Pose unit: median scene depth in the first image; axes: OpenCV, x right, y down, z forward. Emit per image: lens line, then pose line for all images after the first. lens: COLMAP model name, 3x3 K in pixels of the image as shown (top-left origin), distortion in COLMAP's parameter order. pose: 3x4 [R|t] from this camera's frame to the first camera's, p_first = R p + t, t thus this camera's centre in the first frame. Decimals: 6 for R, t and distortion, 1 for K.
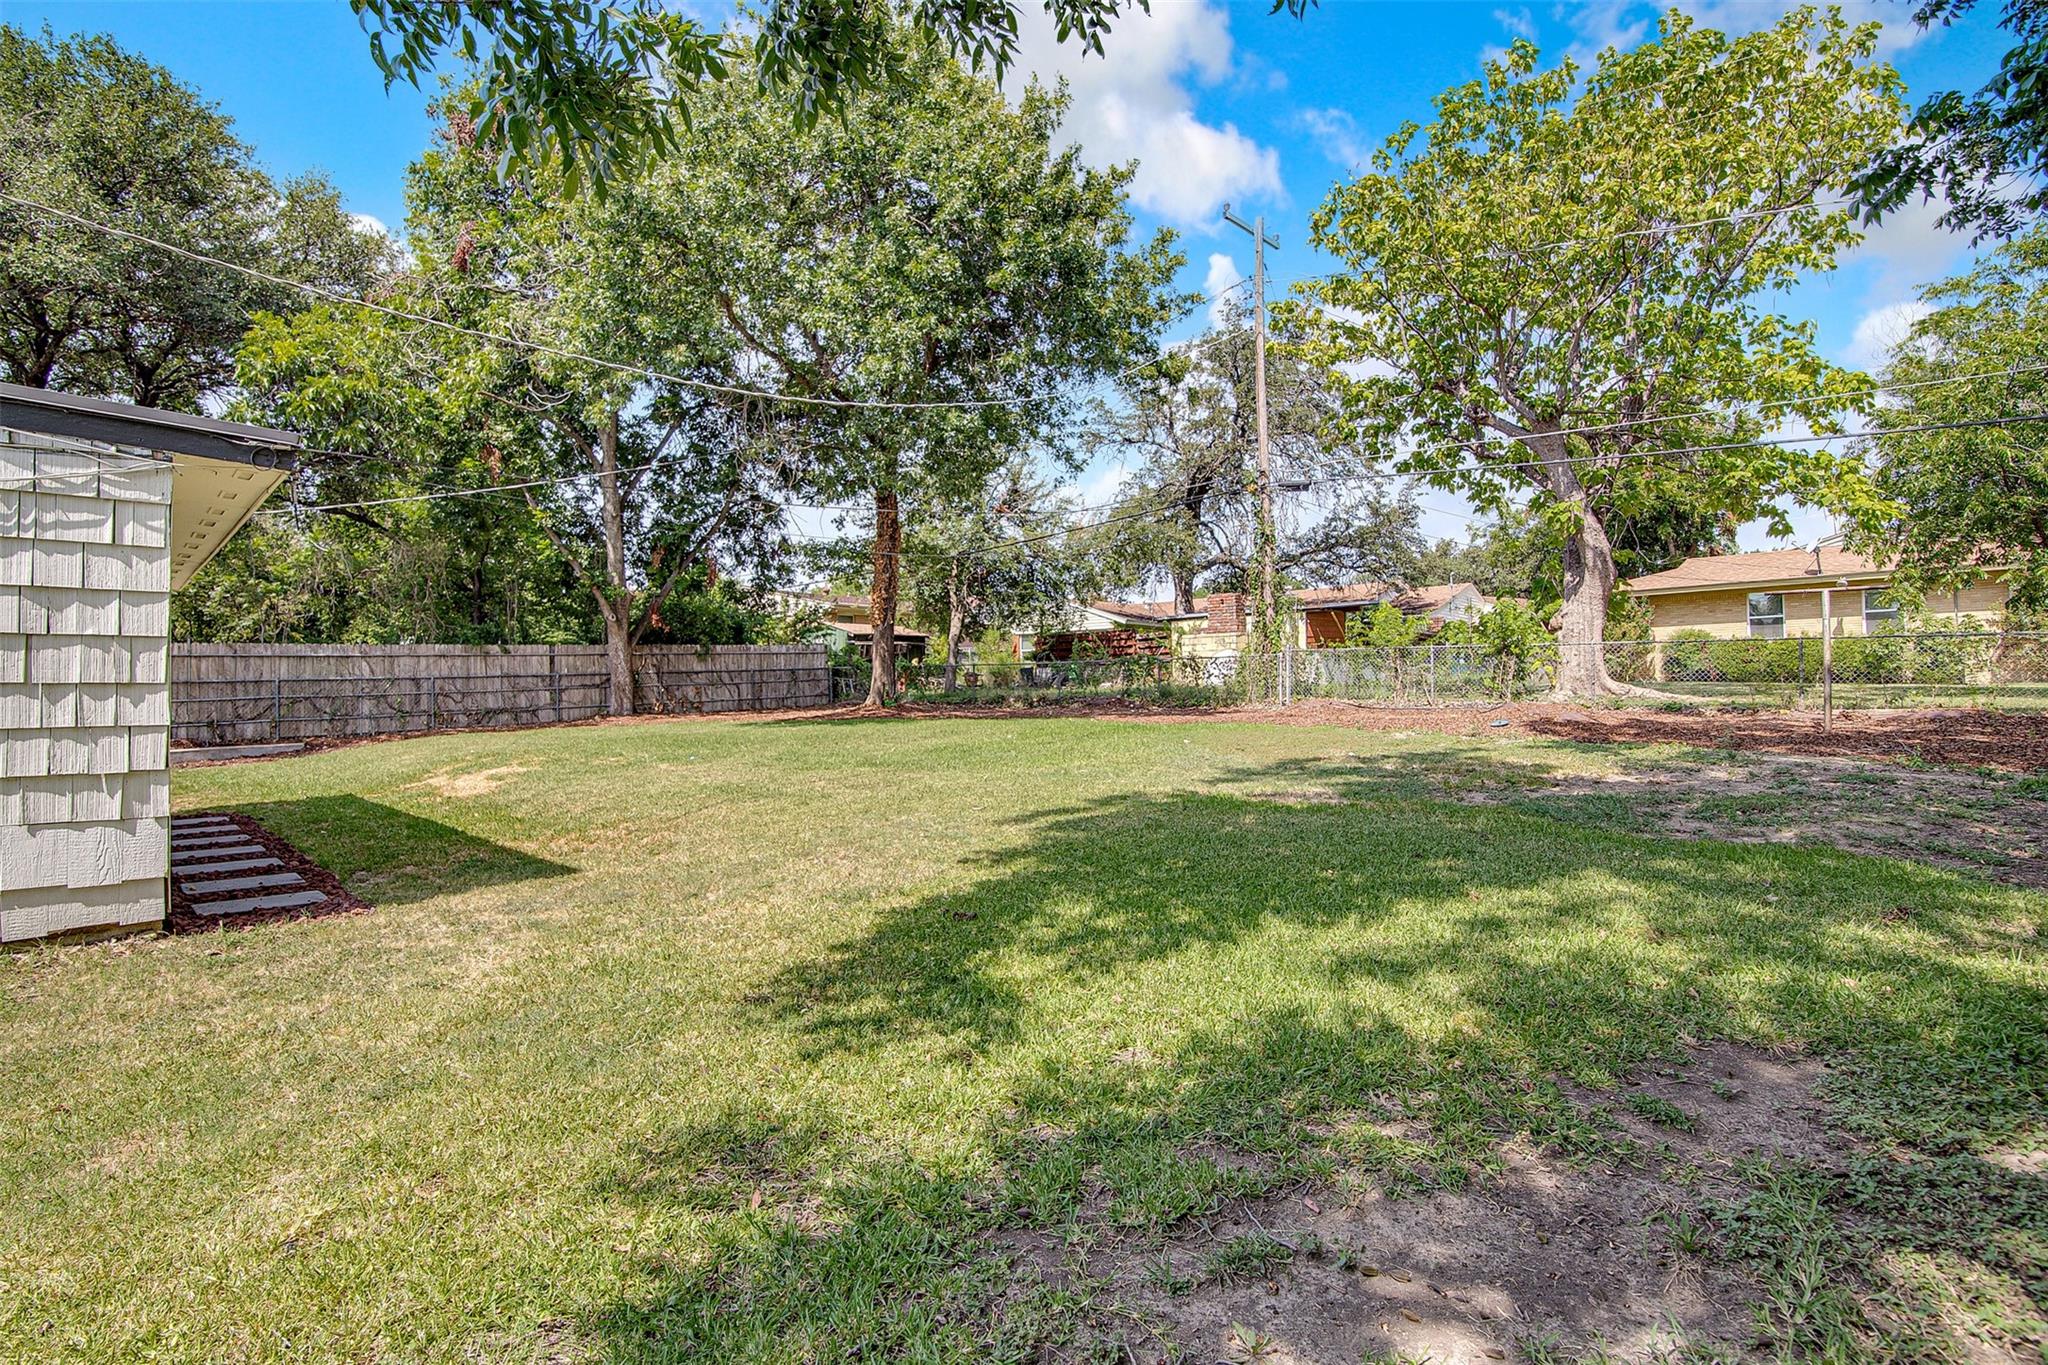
lens RADIAL K [[930.3, 0, 1023.7], [0, 930.3, 685.0], [0, 0, 1]] dist [0.000203, 0.000015]
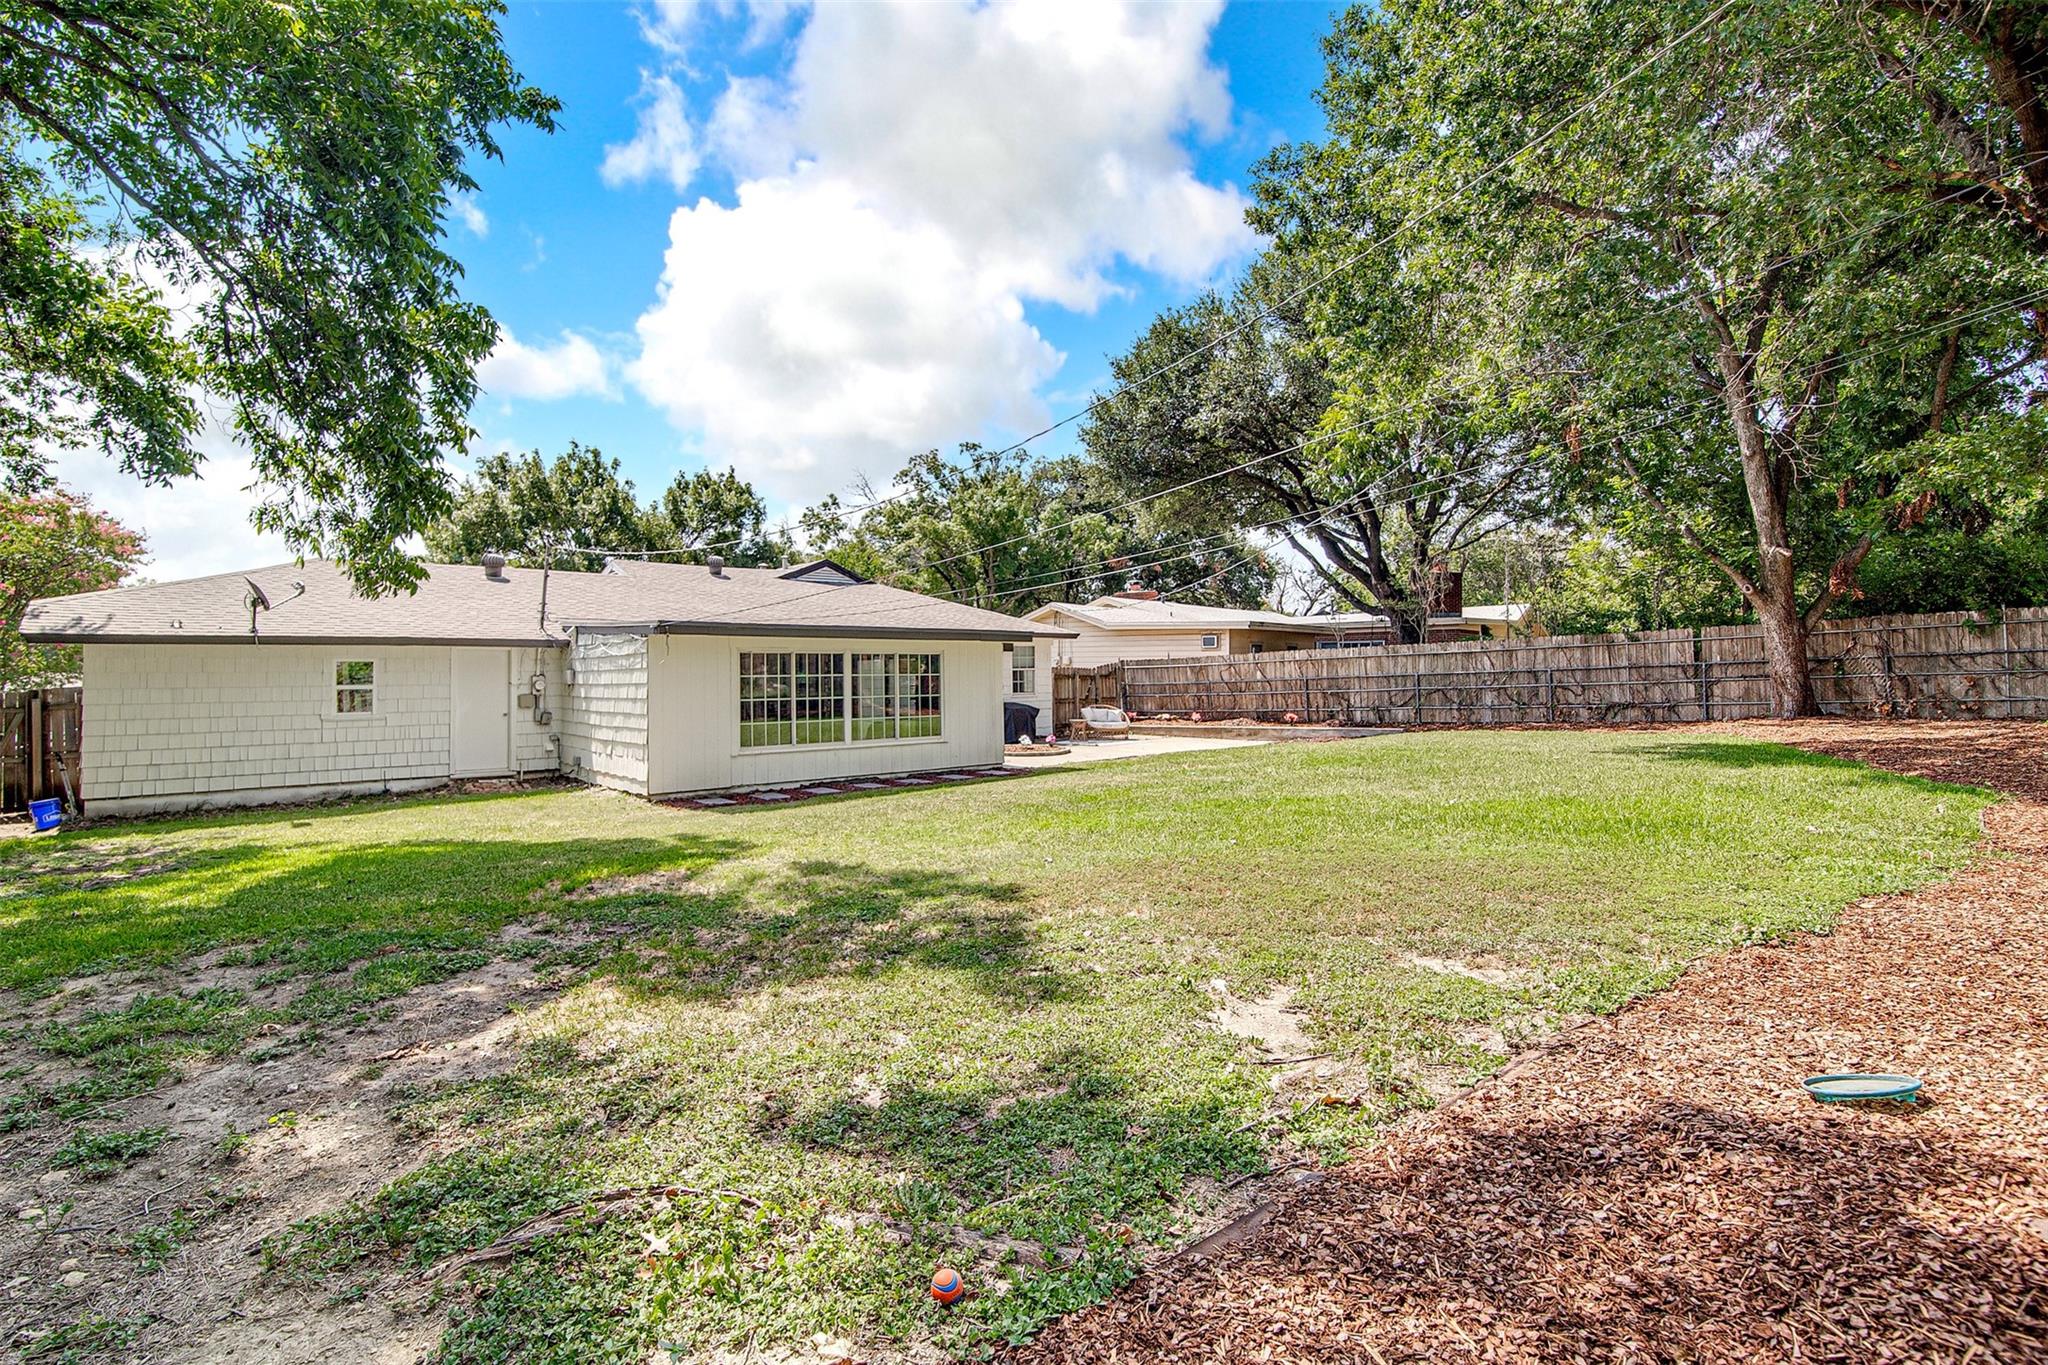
lens RADIAL K [[930.3, 0, 1022.5], [0, 930.3, 678.8], [0, 0, 1]] dist [0.000203, 0.000015]
pose [[-0.017424, 0.004580, -0.999838, 0.358023], [0.012039, 0.999918, 0.004370, -0.009599], [0.999776, -0.011961, -0.017478, 0.438118]]
